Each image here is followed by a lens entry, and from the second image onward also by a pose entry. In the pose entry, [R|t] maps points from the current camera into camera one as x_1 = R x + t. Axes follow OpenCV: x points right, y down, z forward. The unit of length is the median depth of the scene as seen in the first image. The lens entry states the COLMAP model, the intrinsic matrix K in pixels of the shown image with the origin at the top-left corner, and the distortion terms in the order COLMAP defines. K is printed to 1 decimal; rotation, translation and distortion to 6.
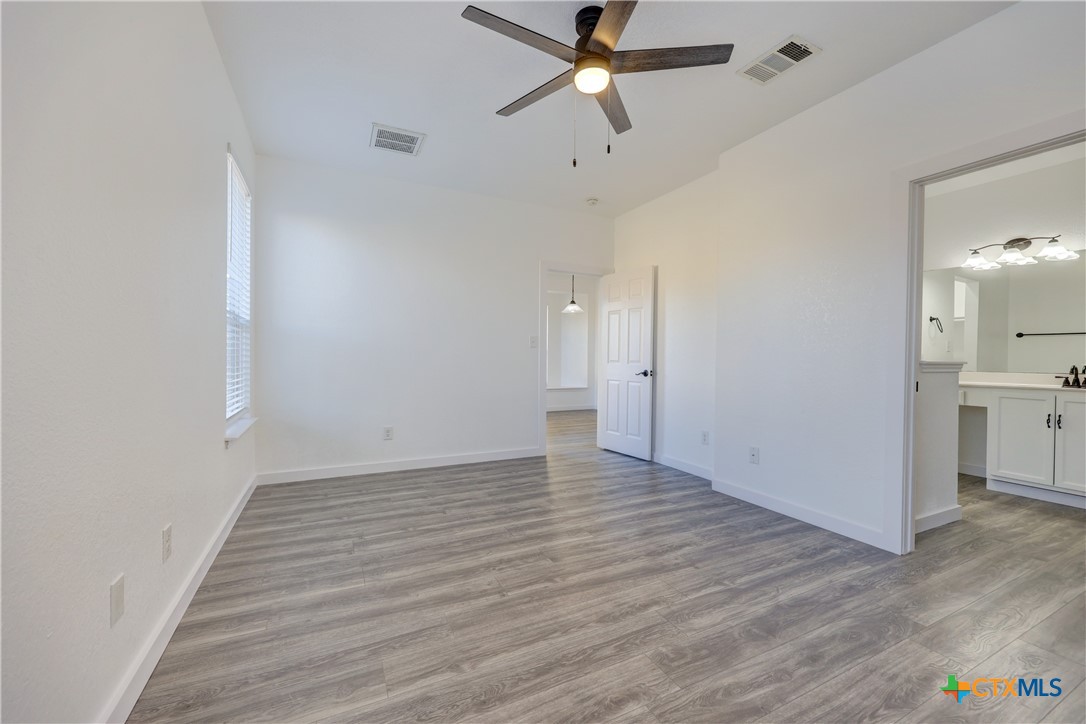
lens RADIAL K [[435.5, 0, 545.8], [0, 435.5, 361.3], [0, 0, 1]] dist [0.000960, 0.000126]
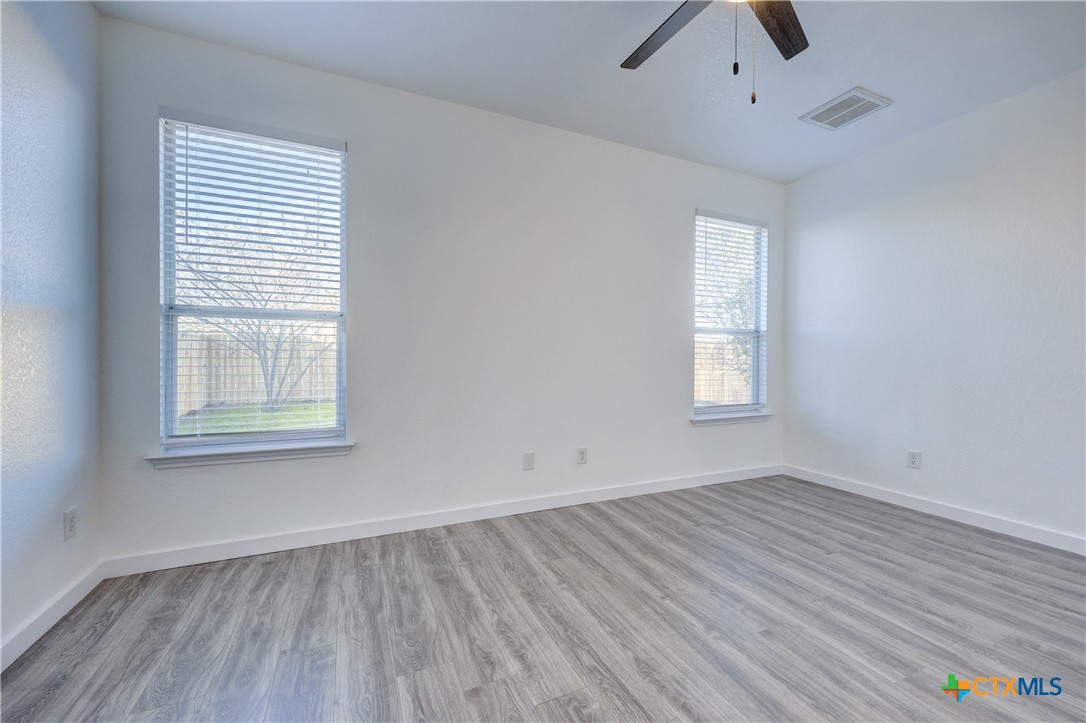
lens RADIAL K [[435.5, 0, 545.8], [0, 435.5, 360.8], [0, 0, 1]] dist [0.000960, 0.000126]
pose [[-0.039198, -0.001688, -0.999230, 0.729309], [-0.013946, 0.999902, -0.001142, -0.003581], [0.999134, 0.013891, -0.039218, 0.605131]]
